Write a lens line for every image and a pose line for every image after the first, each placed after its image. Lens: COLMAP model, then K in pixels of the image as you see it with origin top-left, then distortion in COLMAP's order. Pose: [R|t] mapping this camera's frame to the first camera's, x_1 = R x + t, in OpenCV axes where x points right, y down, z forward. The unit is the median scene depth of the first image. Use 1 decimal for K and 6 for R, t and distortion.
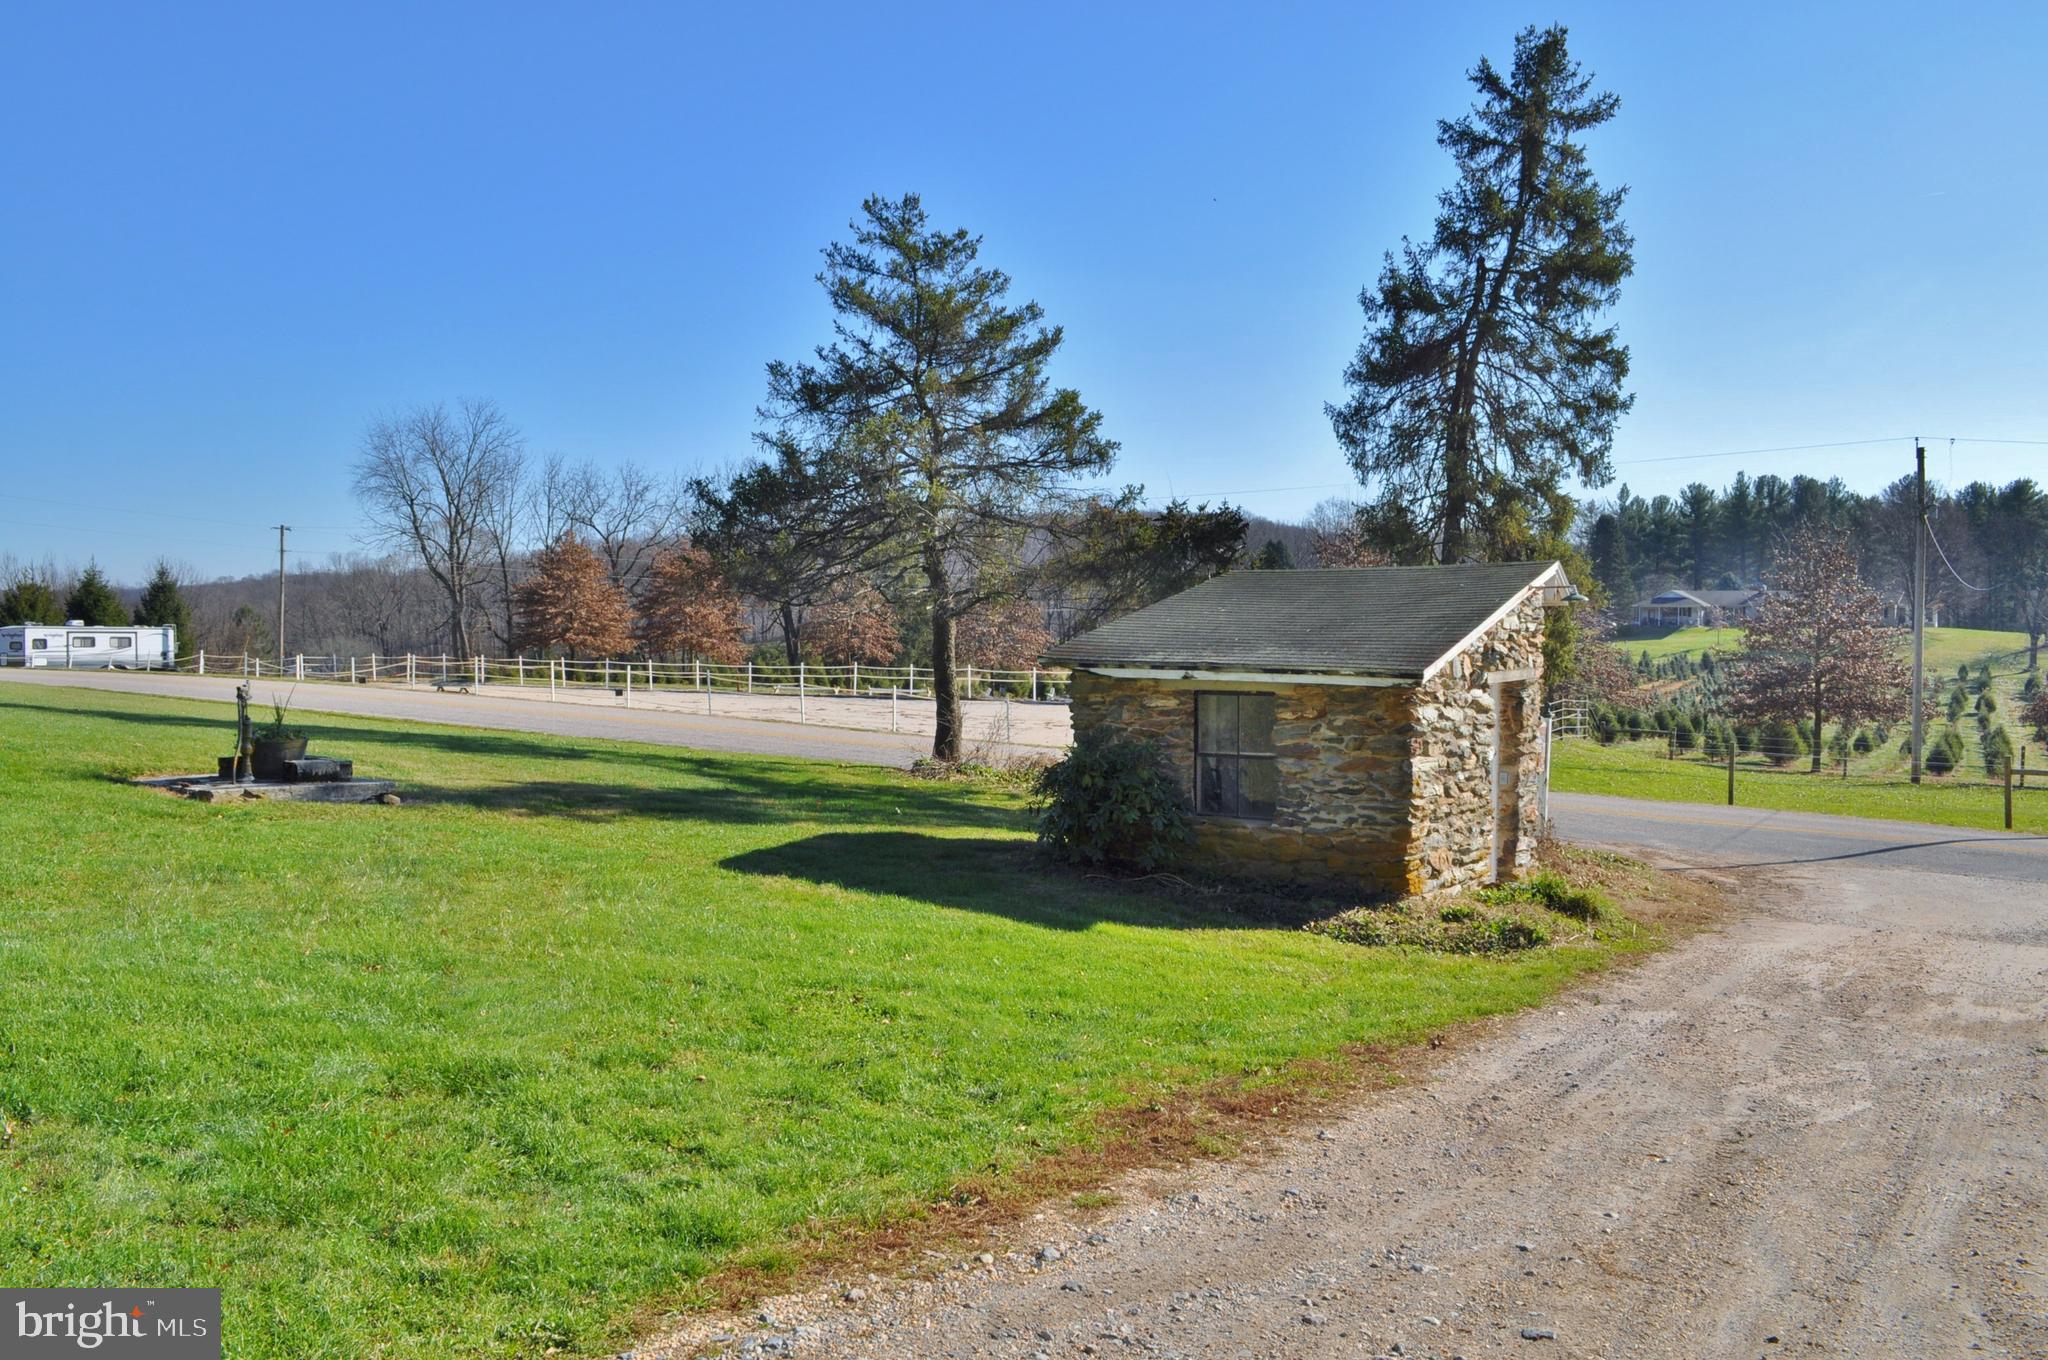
lens RADIAL K [[1603.7, 0, 1024.0], [0, 1603.7, 680.0], [0, 0, 1]] dist [-0.096189, 0.016892]
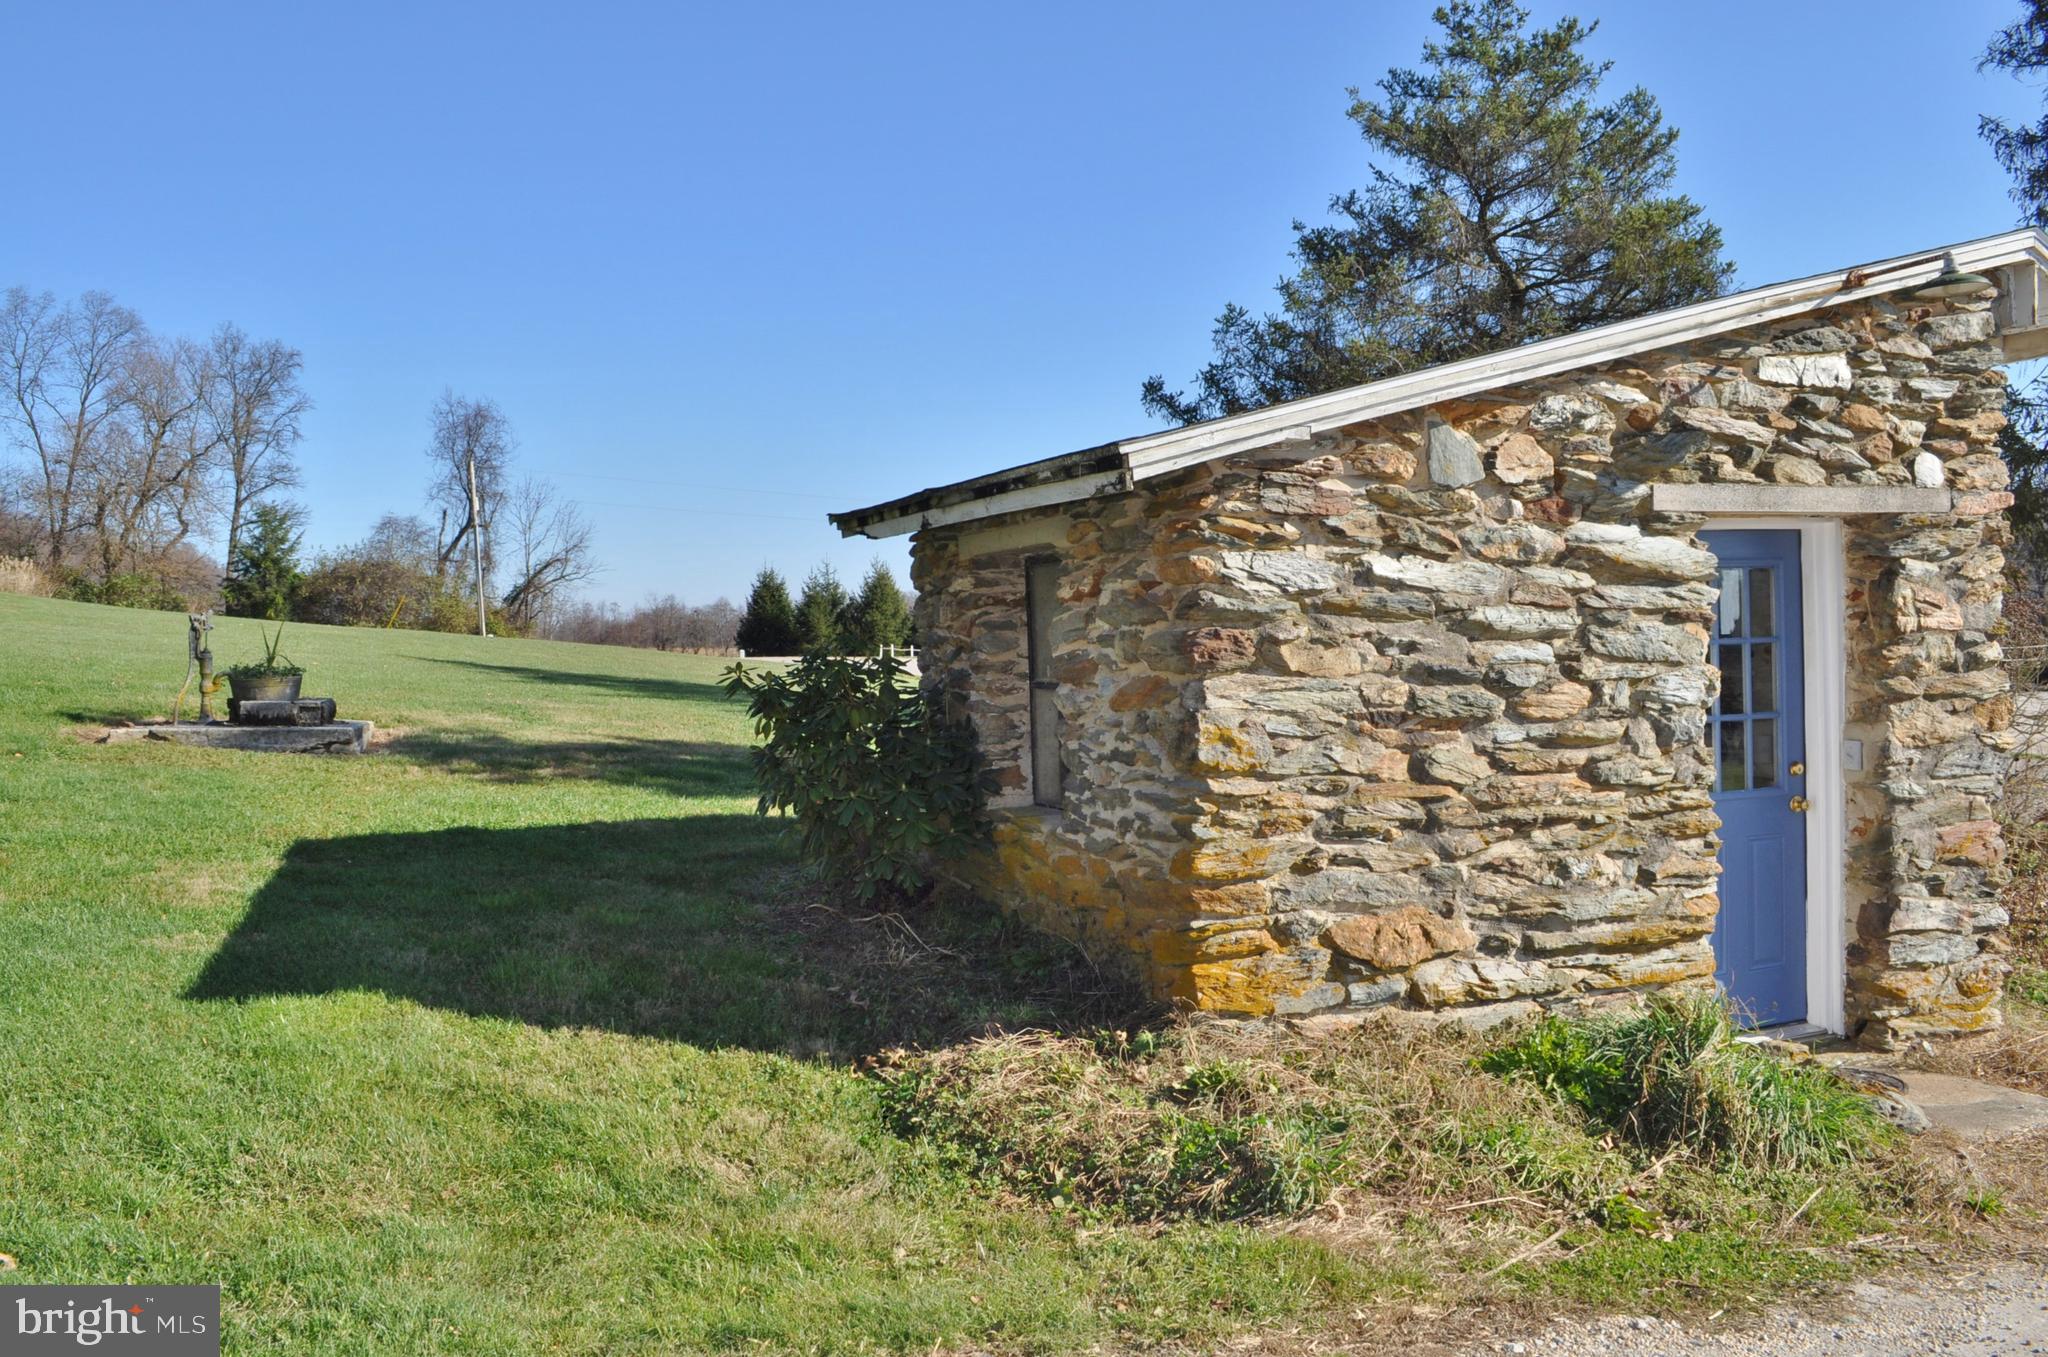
lens RADIAL K [[1603.7, 0, 1024.0], [0, 1603.7, 678.5], [0, 0, 1]] dist [-0.096189, 0.016892]
pose [[0.793728, -0.006615, -0.608237, 0.410371], [0.004318, 0.999977, -0.005242, 0.046662], [0.608257, 0.001534, 0.793738, 0.588712]]
